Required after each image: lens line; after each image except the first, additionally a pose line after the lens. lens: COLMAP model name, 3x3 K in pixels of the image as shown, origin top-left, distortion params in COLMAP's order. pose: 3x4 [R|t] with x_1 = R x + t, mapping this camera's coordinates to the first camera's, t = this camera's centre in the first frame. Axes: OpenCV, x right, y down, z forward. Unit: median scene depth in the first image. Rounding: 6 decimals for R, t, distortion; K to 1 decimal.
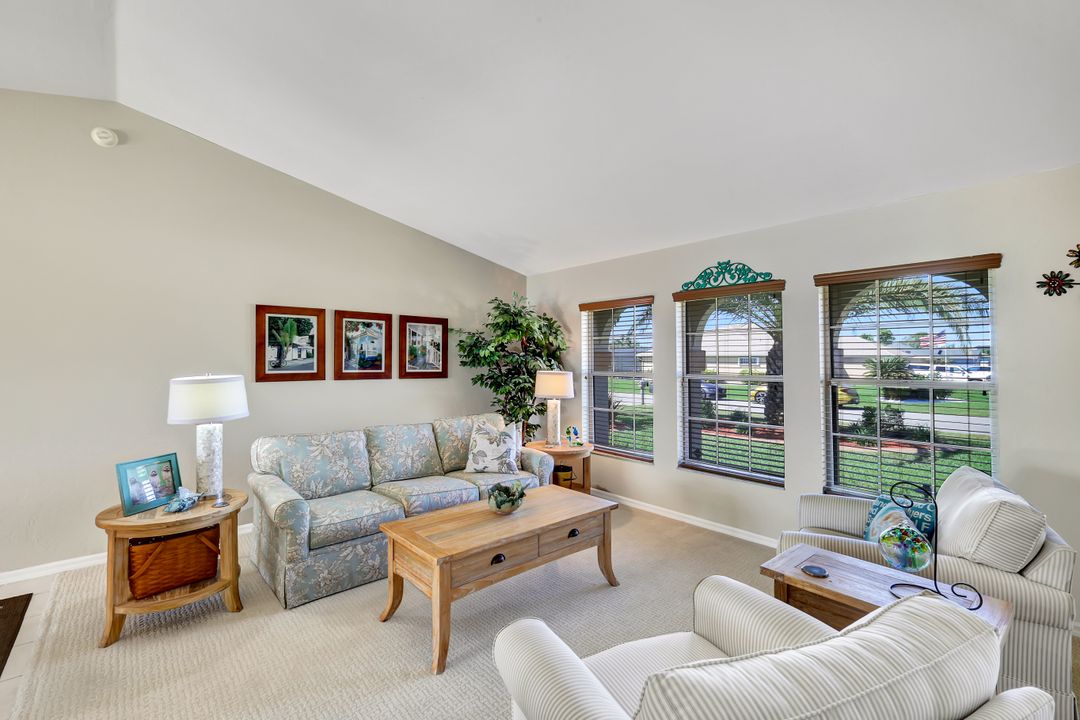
lens RADIAL K [[469.0, 0, 543.6], [0, 469.0, 354.7], [0, 0, 1]] dist [0.000919, 0.000010]
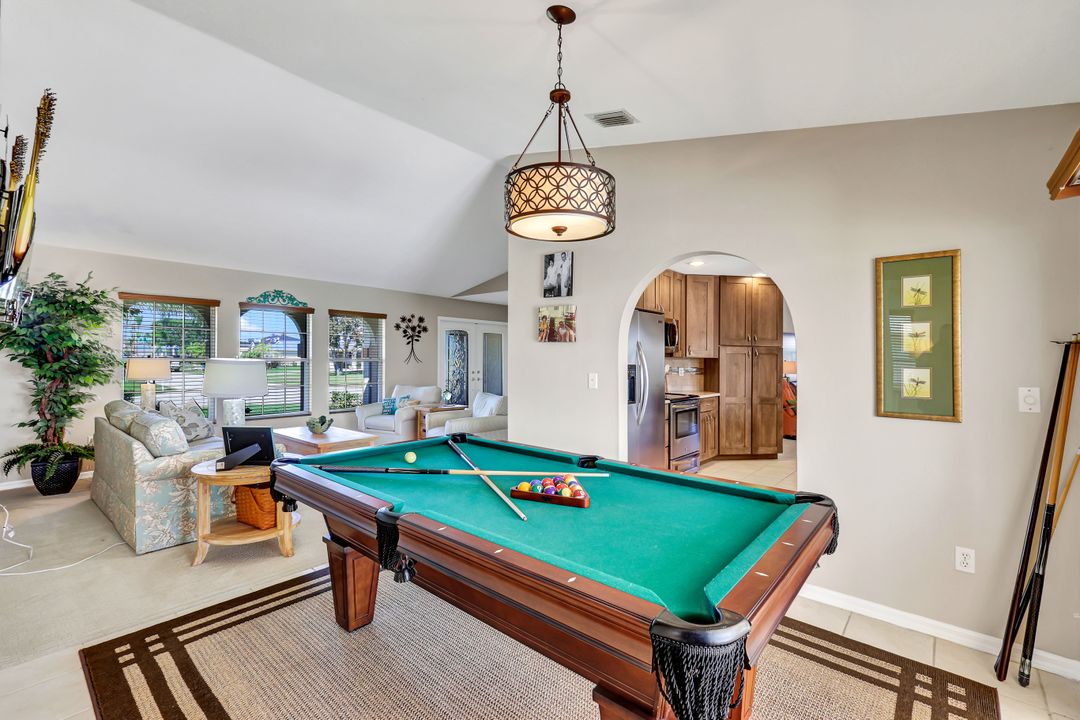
lens RADIAL K [[470.9, 0, 539.2], [0, 470.9, 353.7], [0, 0, 1]] dist [-0.000114, -0.000122]
pose [[-0.118333, 0.003763, 0.992967, -1.344751], [-0.021290, 0.999753, -0.006326, 0.017528], [-0.992746, -0.021889, -0.118223, 0.263396]]
